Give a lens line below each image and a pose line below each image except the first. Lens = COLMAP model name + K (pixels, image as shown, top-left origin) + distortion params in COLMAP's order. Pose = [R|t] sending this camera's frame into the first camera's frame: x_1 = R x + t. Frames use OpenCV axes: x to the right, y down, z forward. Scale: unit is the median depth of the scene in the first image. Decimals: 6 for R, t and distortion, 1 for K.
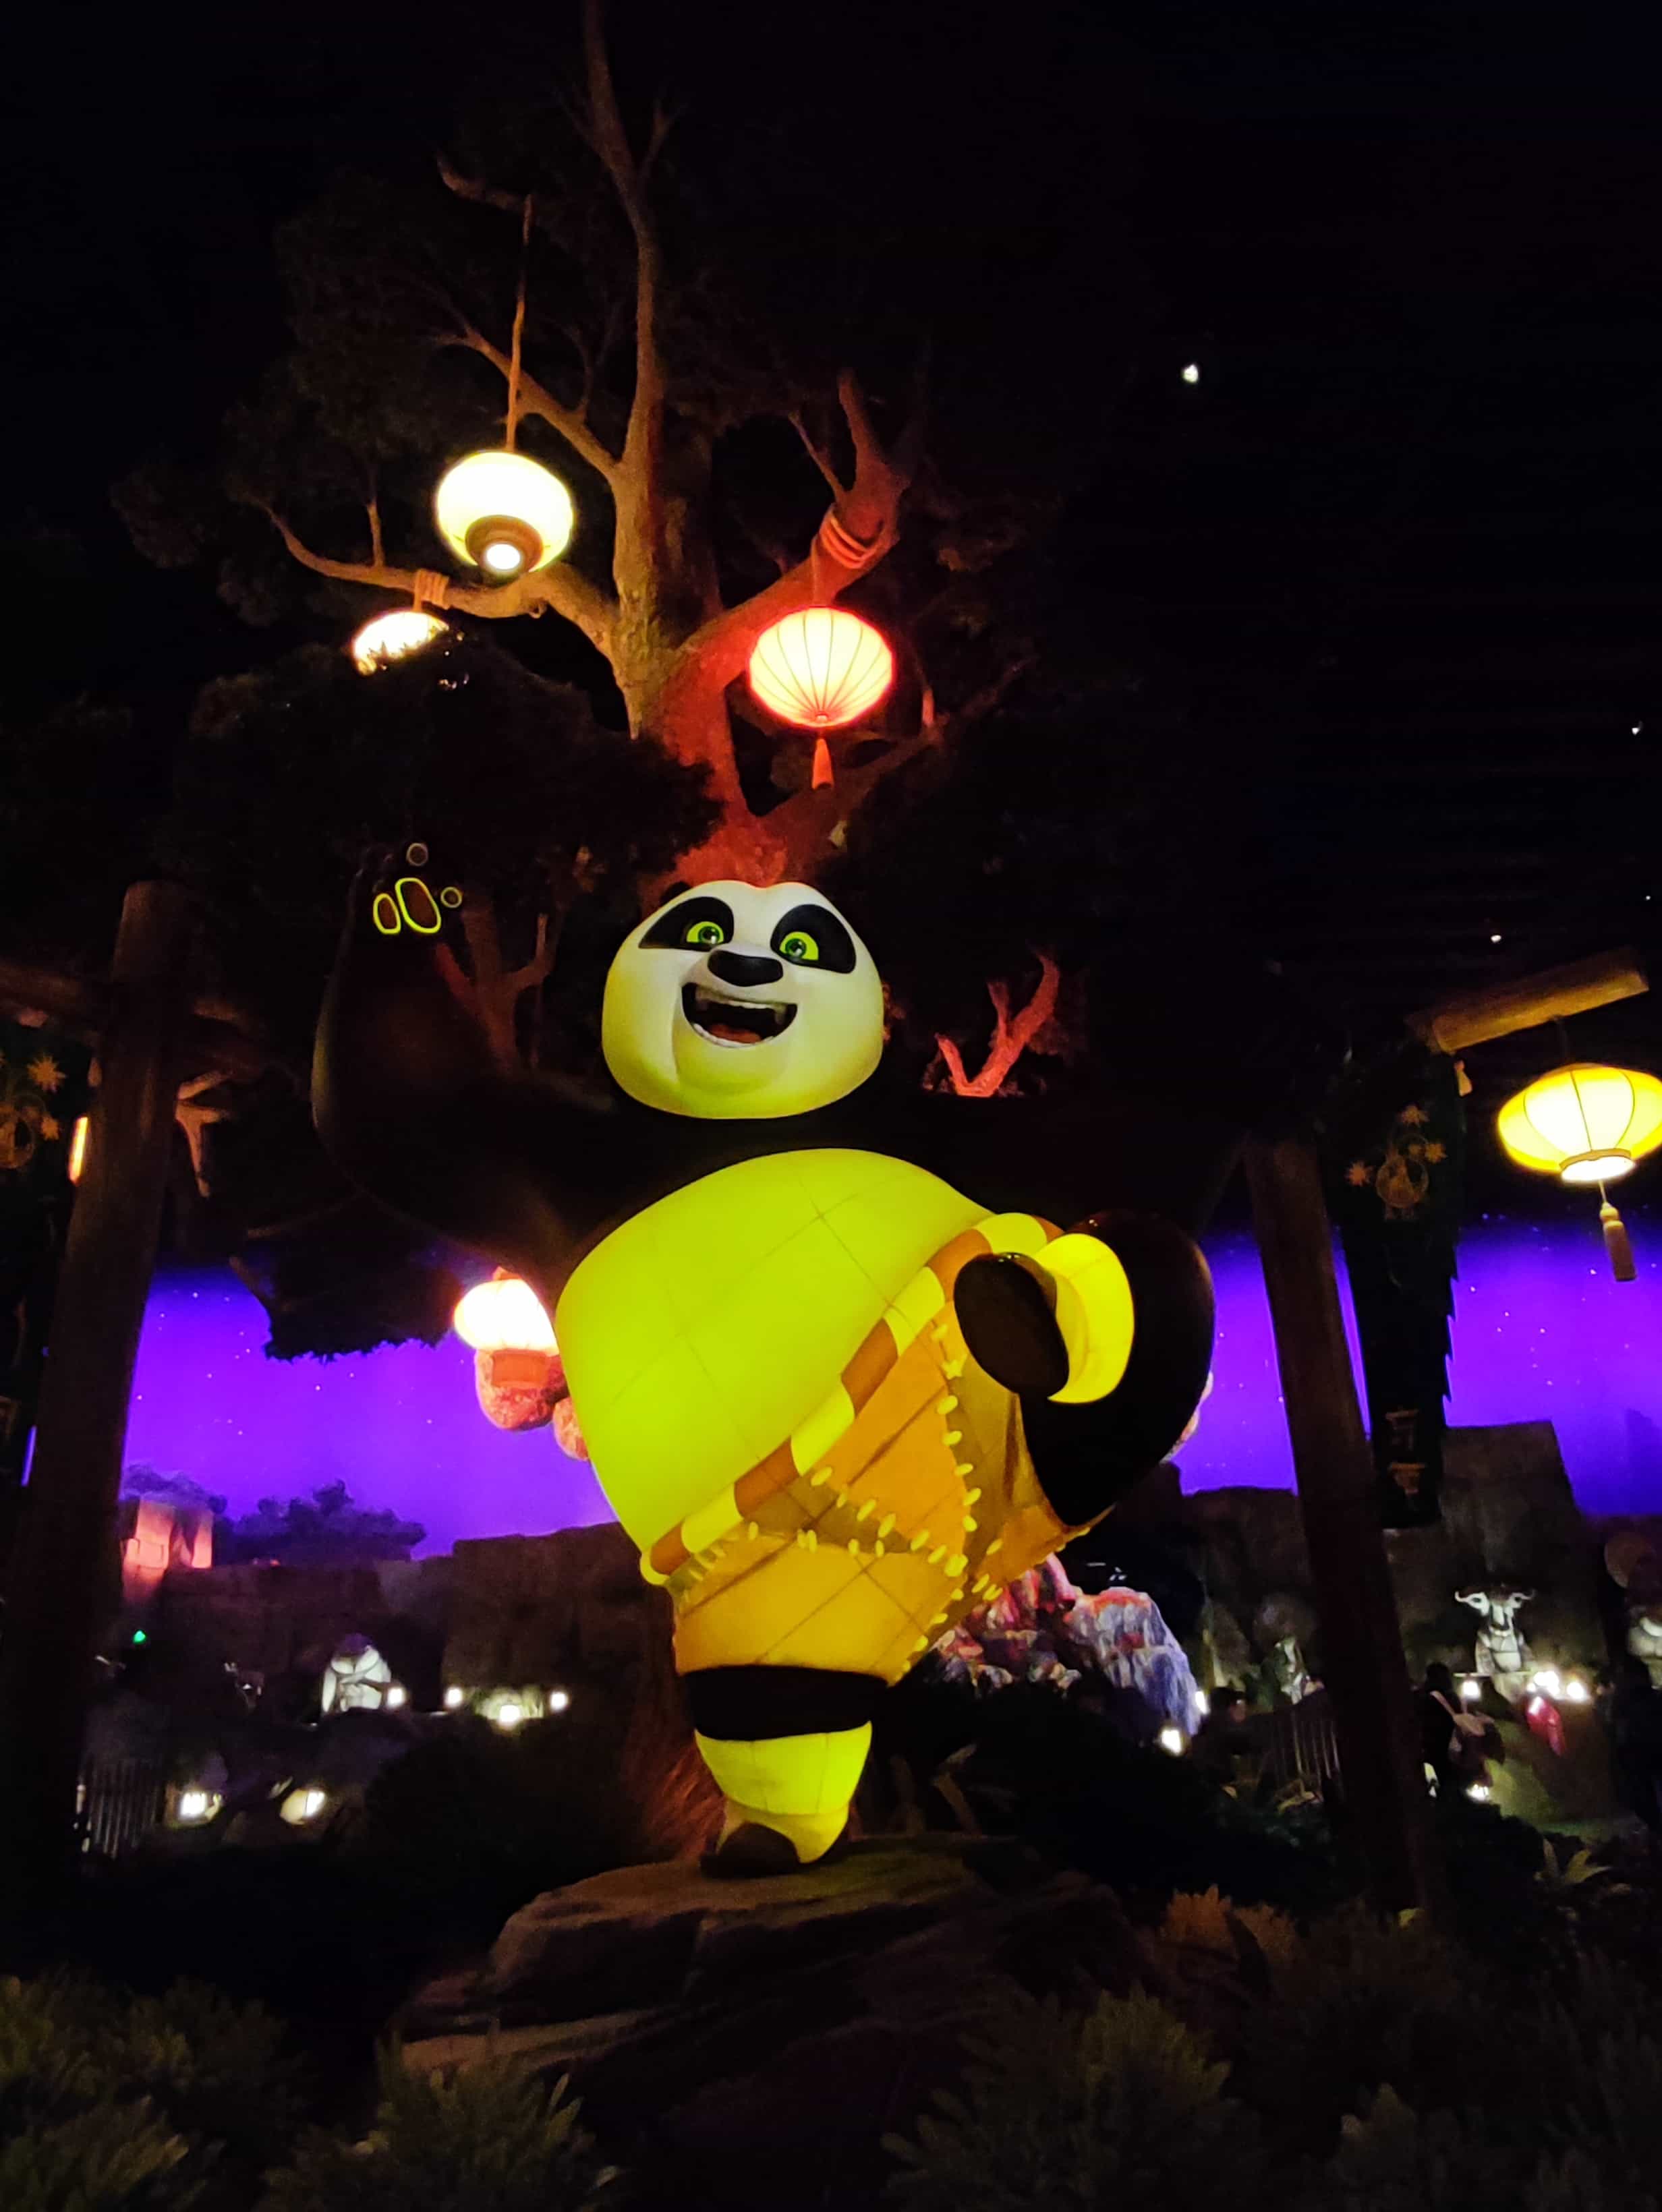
lens RADIAL K [[1426.0, 0, 821.6], [0, 1426.0, 1108.2], [0, 0, 1]] dist [-0.022055, 0.000730]
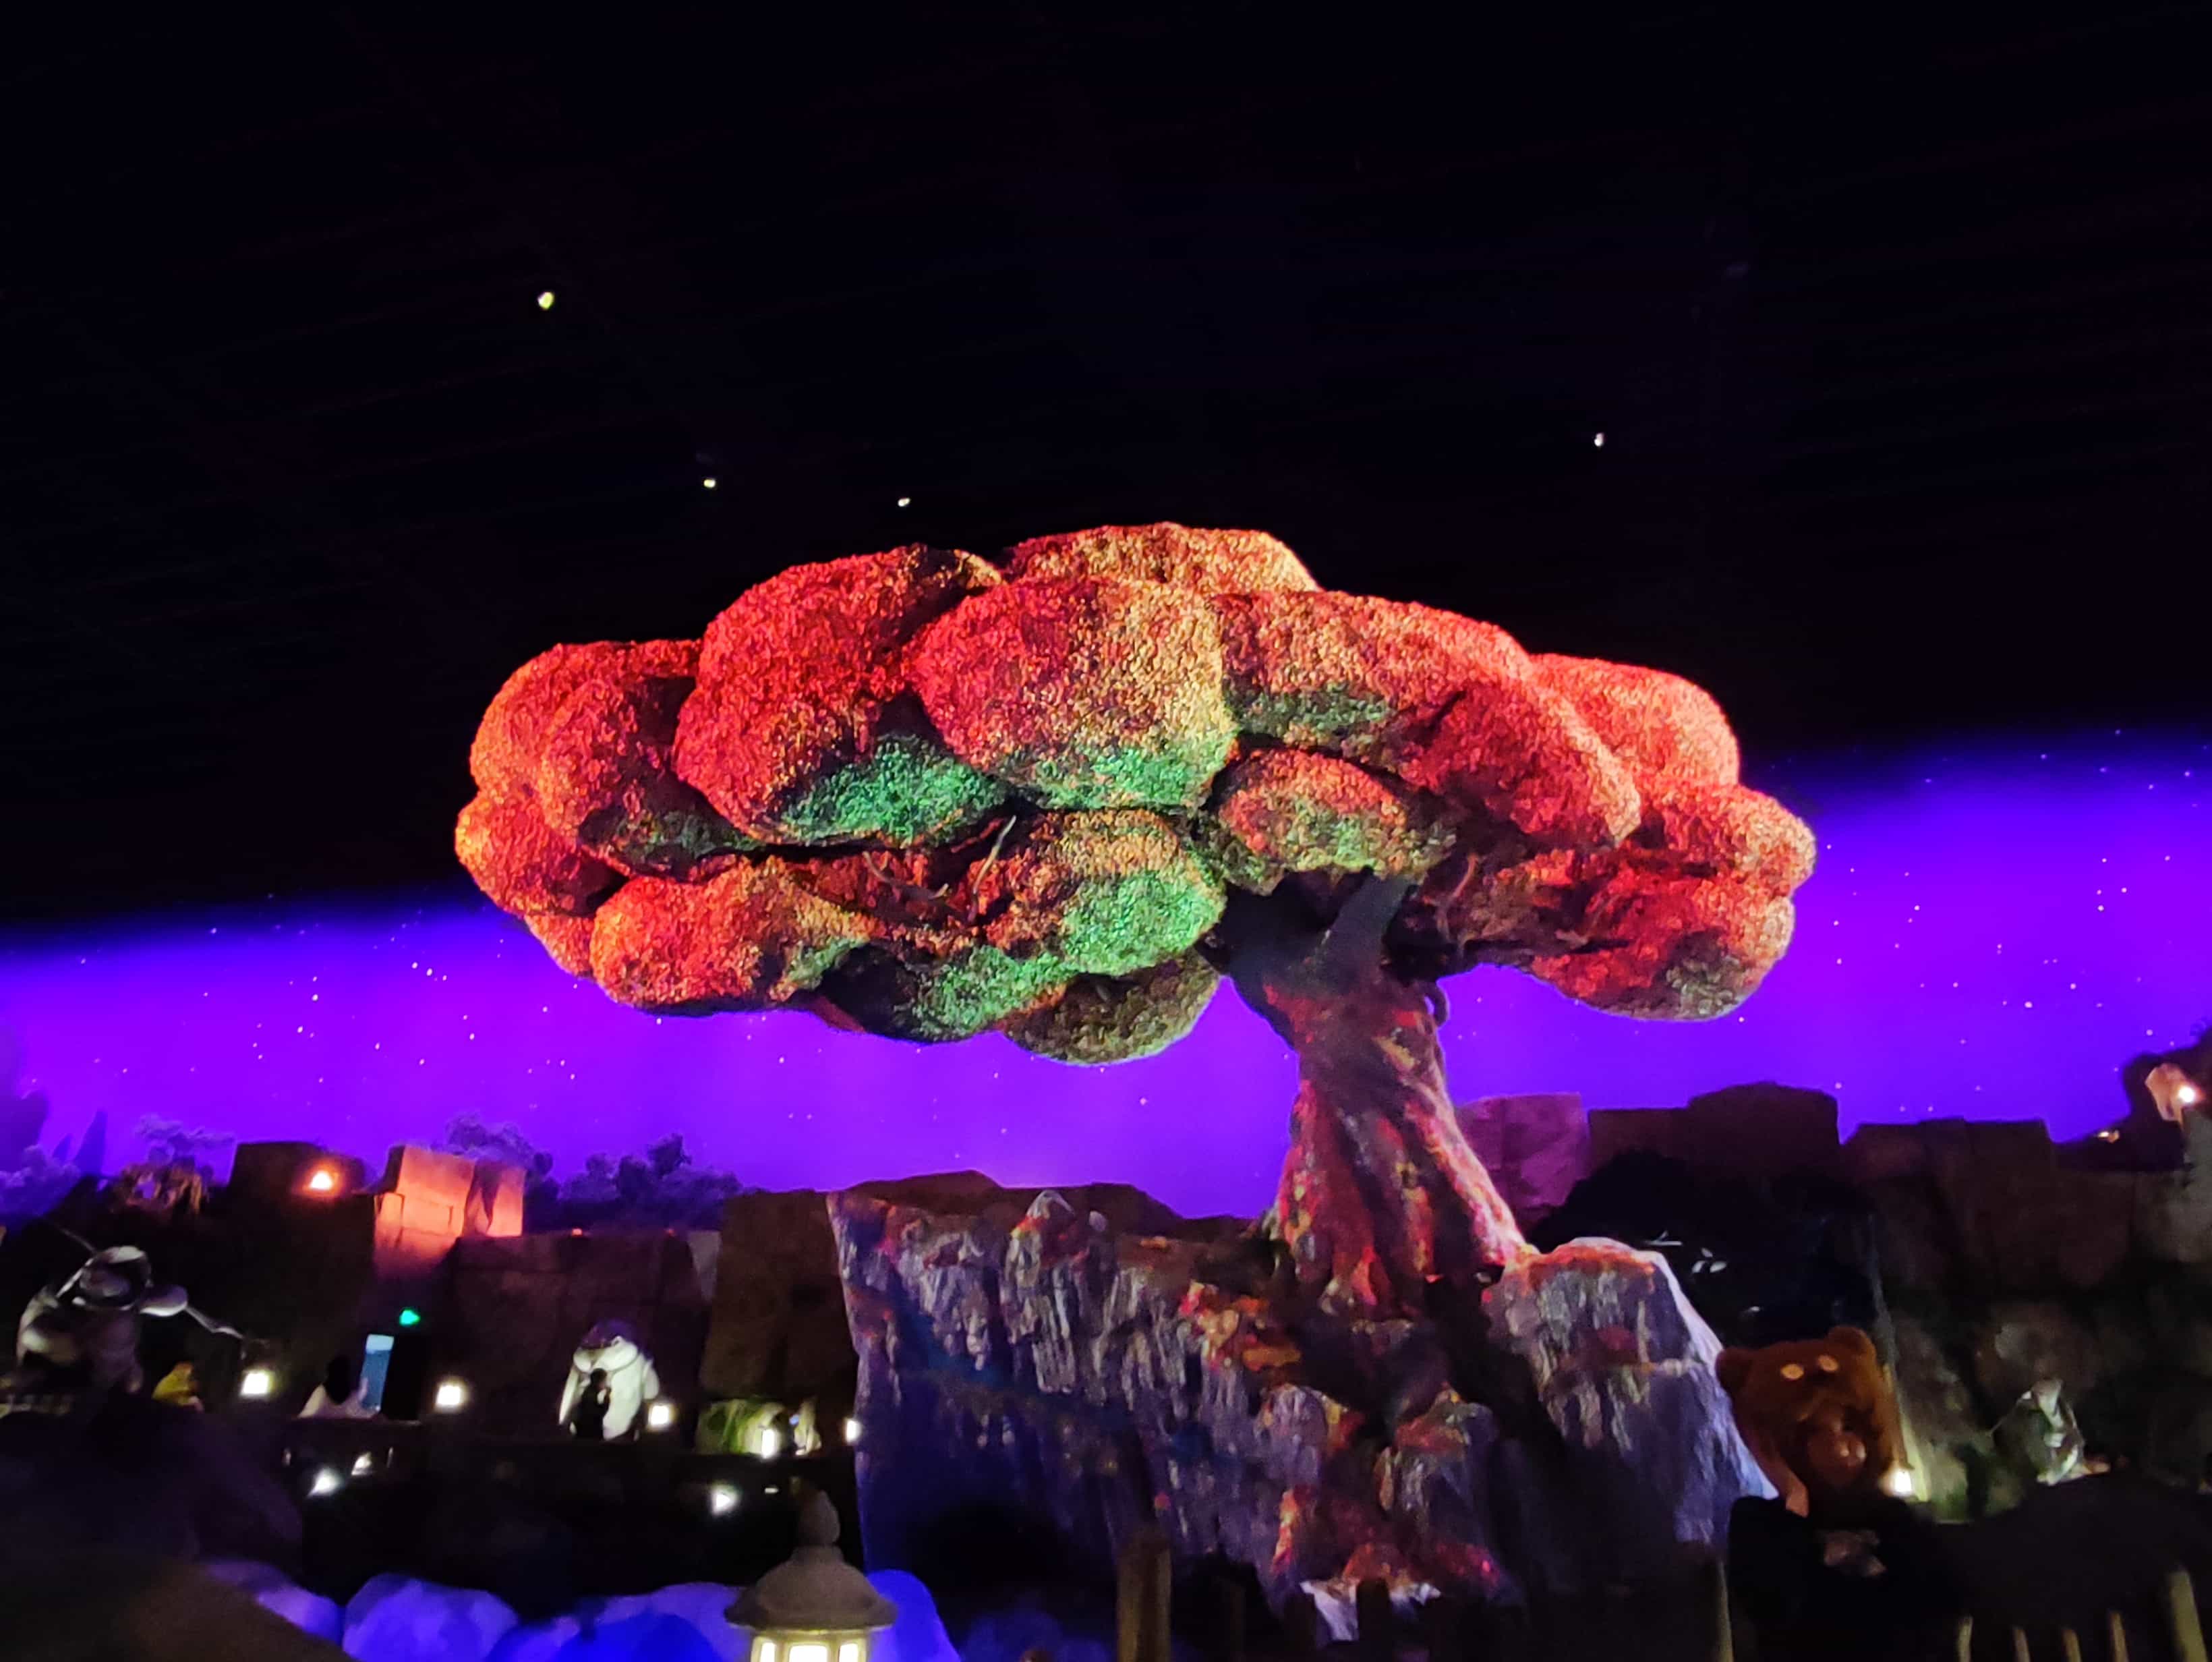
lens RADIAL K [[1426.0, 0, 1096.5], [0, 1426.0, 813.3], [0, 0, 1]] dist [-0.022055, 0.000730]
pose [[0.957502, -0.063560, -0.281335, 0.138924], [0.055916, 0.997817, -0.035125, 0.146917], [0.282954, 0.017901, 0.958966, 0.357761]]
